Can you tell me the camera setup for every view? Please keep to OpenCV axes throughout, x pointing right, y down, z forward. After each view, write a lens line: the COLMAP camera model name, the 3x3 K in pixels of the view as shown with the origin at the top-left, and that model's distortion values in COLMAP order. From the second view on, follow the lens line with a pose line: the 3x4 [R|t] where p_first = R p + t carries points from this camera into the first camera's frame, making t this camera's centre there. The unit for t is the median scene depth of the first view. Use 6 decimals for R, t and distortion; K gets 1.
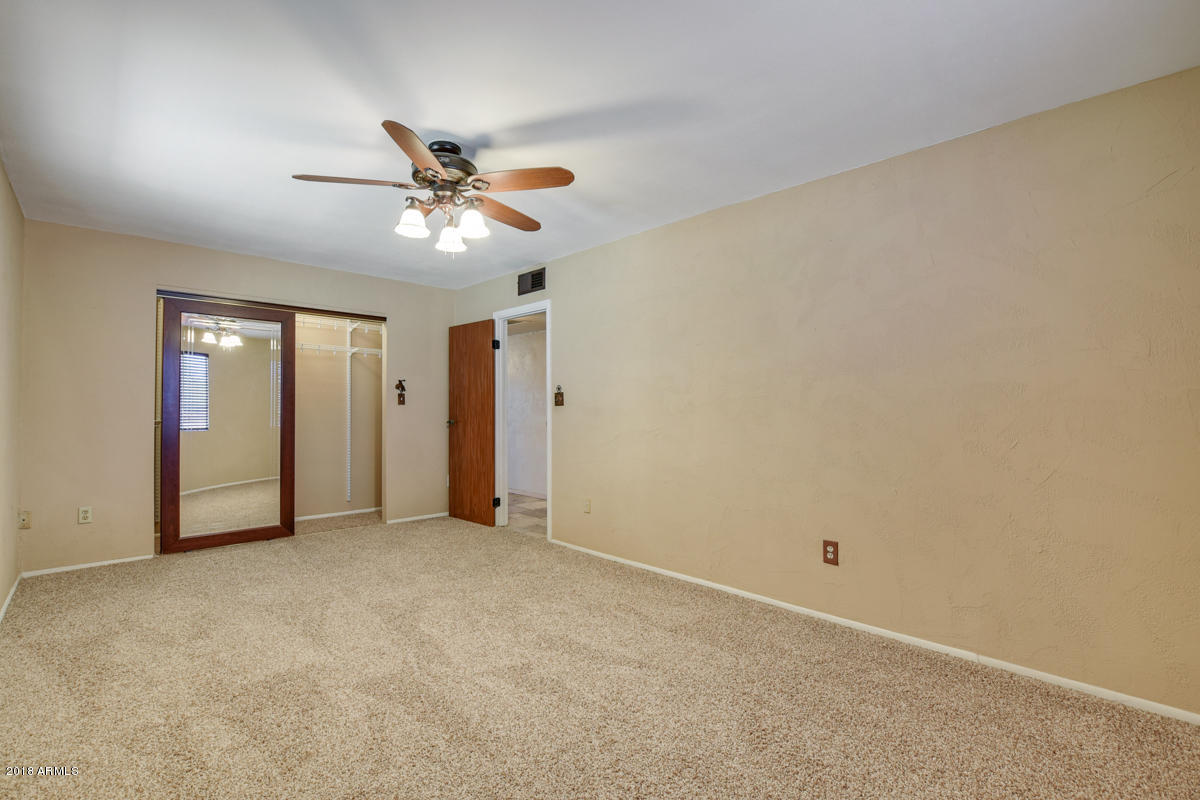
lens RADIAL K [[528.6, 0, 600.3], [0, 528.6, 401.4], [0, 0, 1]] dist [-0.023822, 0.000932]
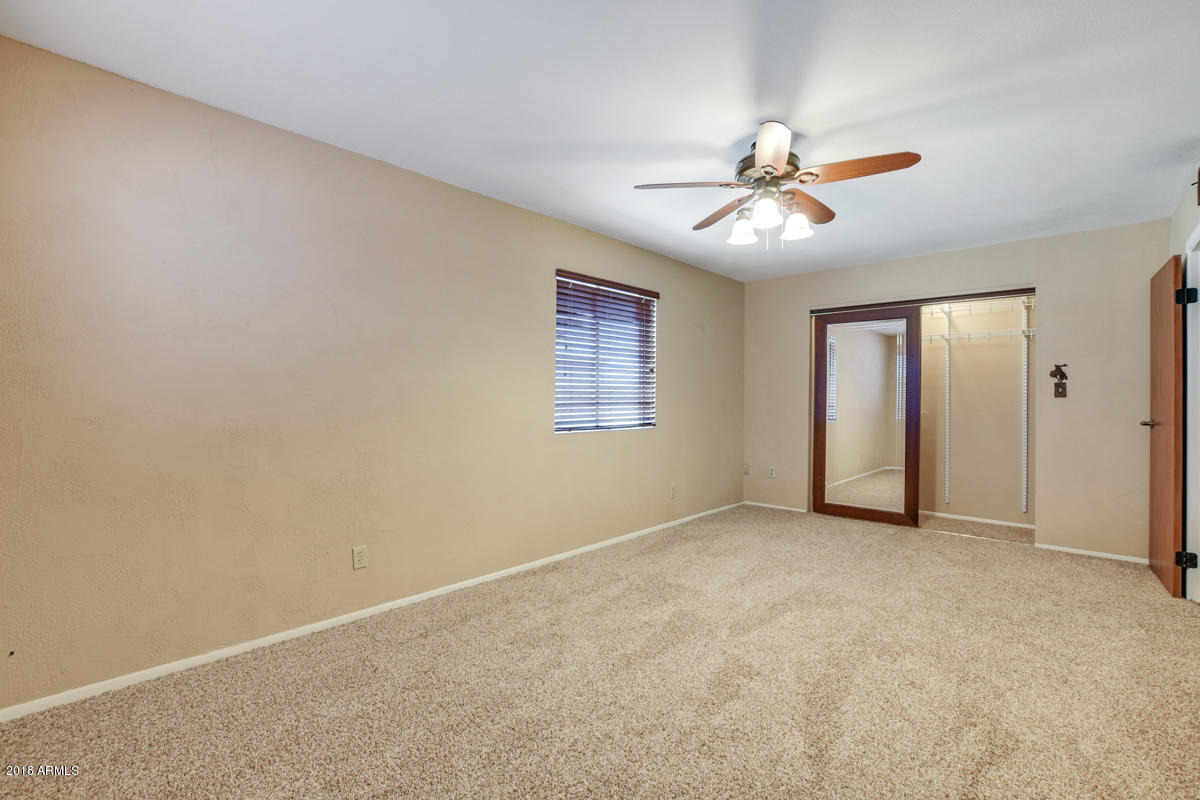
lens RADIAL K [[528.6, 0, 600.3], [0, 528.6, 401.4], [0, 0, 1]] dist [-0.023822, 0.000932]
pose [[0.047964, 0.003356, -0.998843, 0.398598], [0.004506, 0.999983, 0.003576, 0.007529], [0.998839, -0.004672, 0.047948, 0.350497]]
